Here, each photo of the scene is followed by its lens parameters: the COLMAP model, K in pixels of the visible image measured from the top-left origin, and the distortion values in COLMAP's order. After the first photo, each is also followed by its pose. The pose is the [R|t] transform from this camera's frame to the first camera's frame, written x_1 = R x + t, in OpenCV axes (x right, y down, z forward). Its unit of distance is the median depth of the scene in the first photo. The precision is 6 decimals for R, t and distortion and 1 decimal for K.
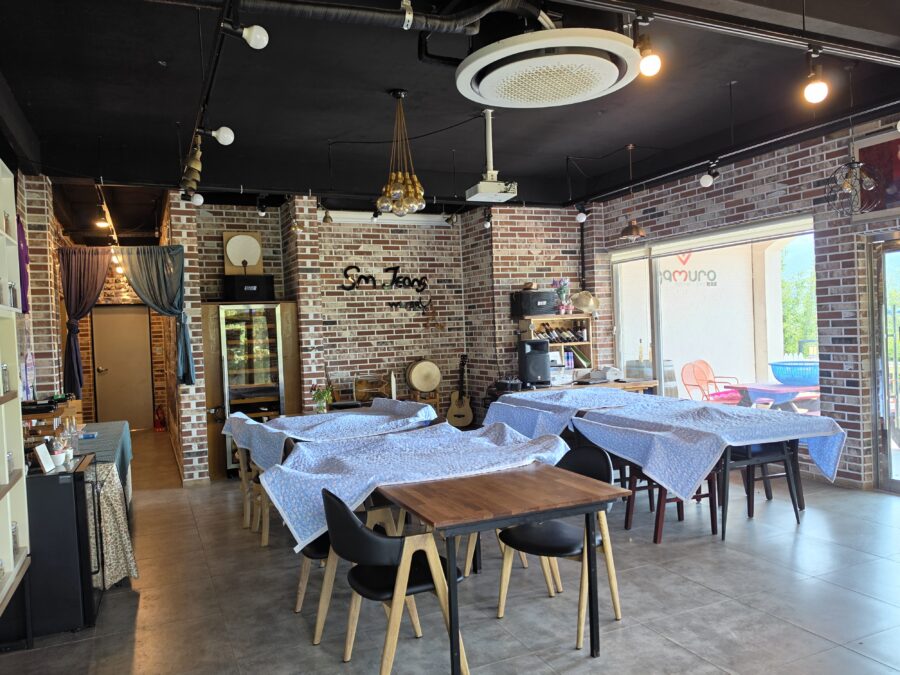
lens RADIAL K [[677.0, 0, 450.0], [0, 677.0, 337.5], [0, 0, 1]] dist [0.027485, -0.000803]
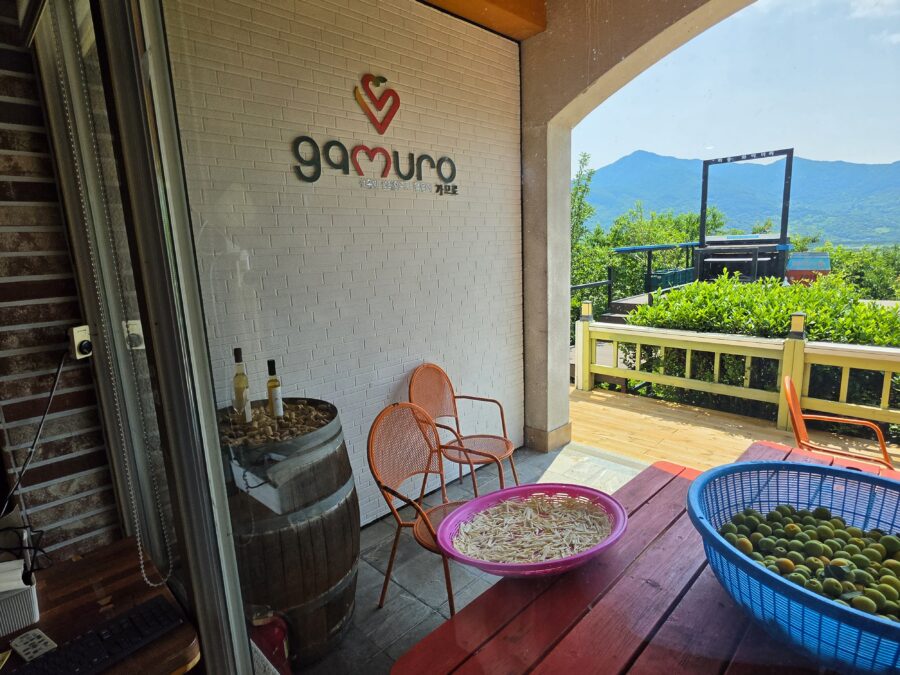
lens RADIAL K [[488.5, 0, 450.0], [0, 488.5, 337.5], [0, 0, 1]] dist [-0.000094, 0.000215]
pose [[0.928040, -0.067234, 0.366363, 0.309521], [0.011875, 0.988415, 0.151309, -0.037730], [-0.372292, -0.136070, 0.918087, 0.813404]]
